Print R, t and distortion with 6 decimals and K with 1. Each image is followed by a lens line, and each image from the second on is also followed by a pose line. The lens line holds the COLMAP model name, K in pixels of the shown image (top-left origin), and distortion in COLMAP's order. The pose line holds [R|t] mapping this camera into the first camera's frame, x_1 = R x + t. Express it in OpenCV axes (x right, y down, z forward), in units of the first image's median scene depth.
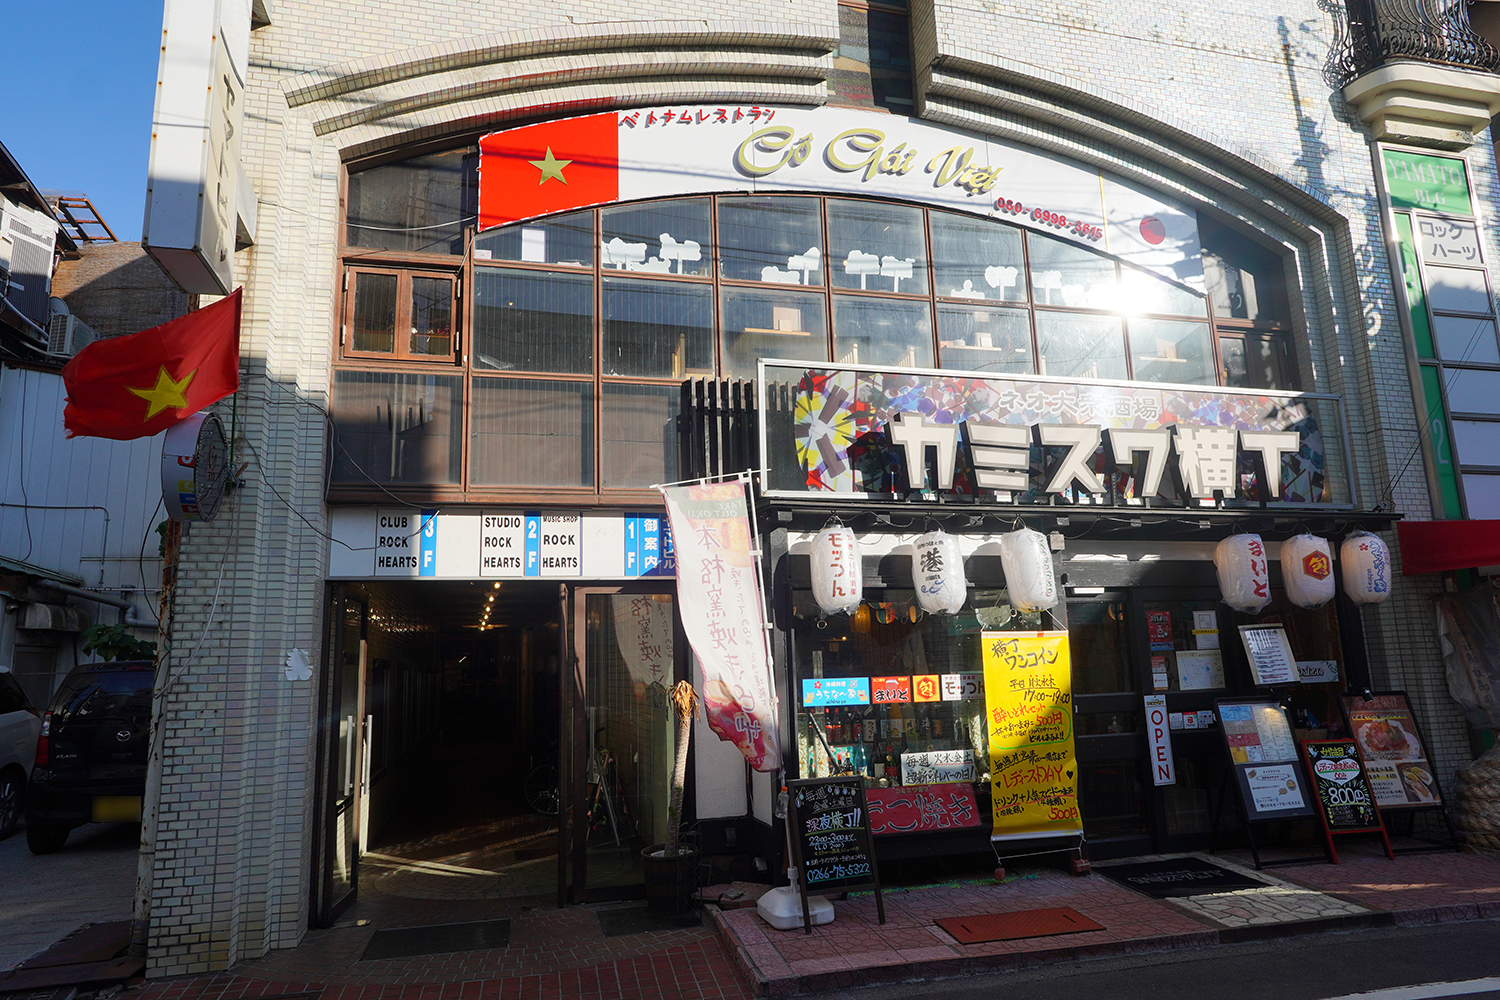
lens RADIAL K [[951.0, 0, 743.4], [0, 951.0, 499.6], [0, 0, 1]] dist [-0.003984, 0.001698]
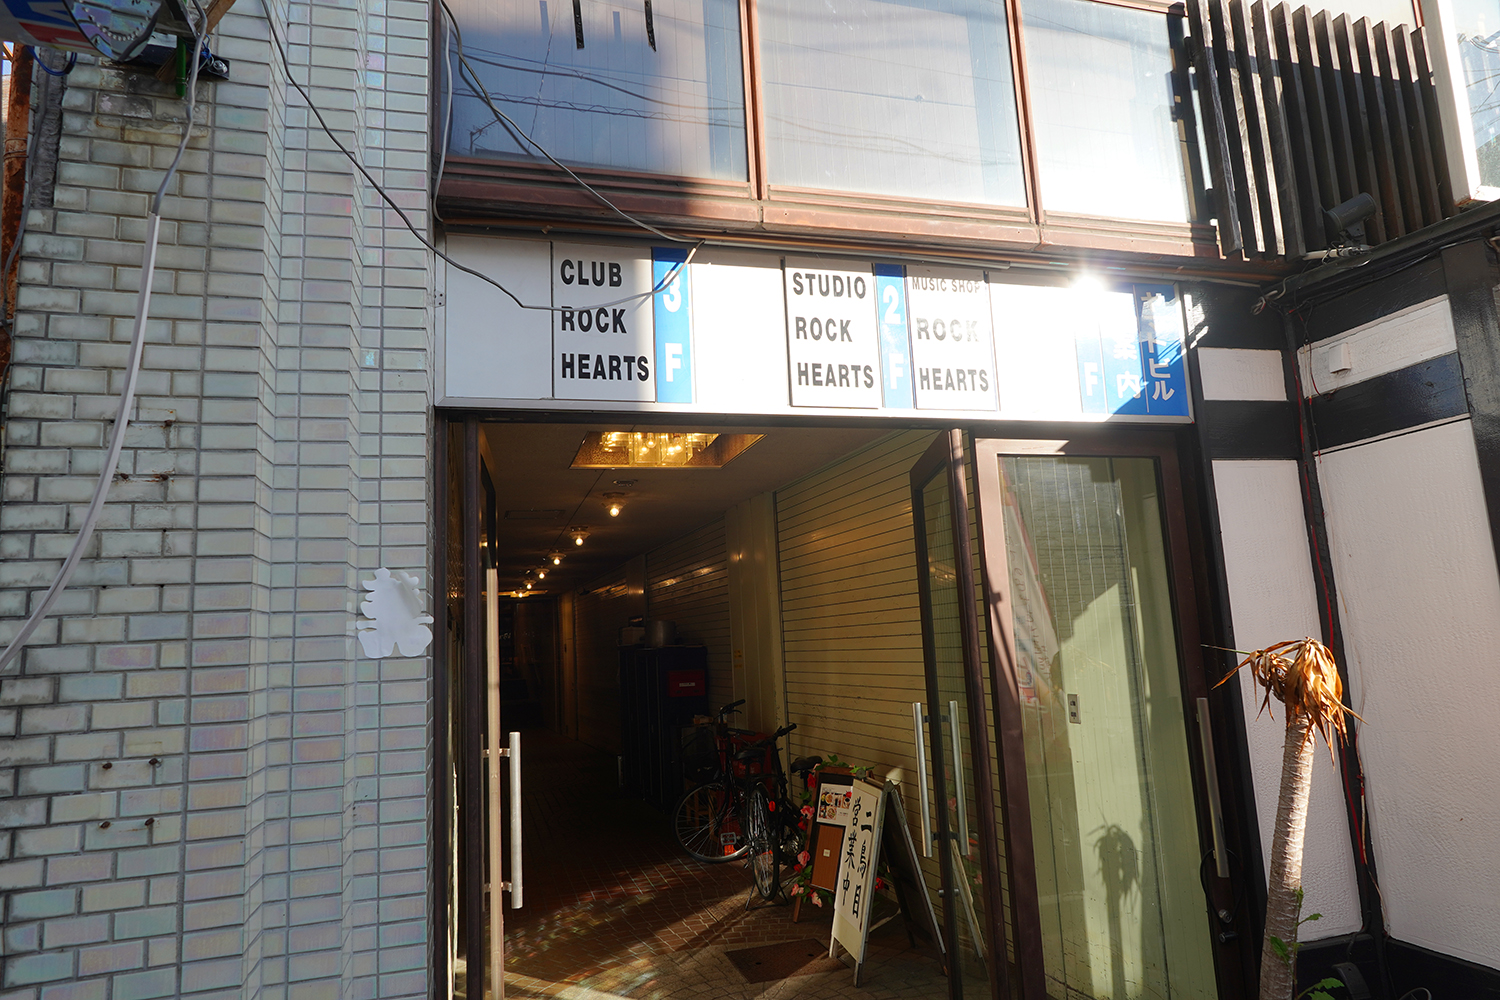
lens RADIAL K [[951.0, 0, 752.1], [0, 951.0, 496.0], [0, 0, 1]] dist [-0.003984, 0.001698]
pose [[0.999249, -0.017827, 0.034398, -0.349141], [0.017080, 0.999615, 0.021881, 0.125621], [-0.034775, -0.021277, 0.999169, 0.647040]]
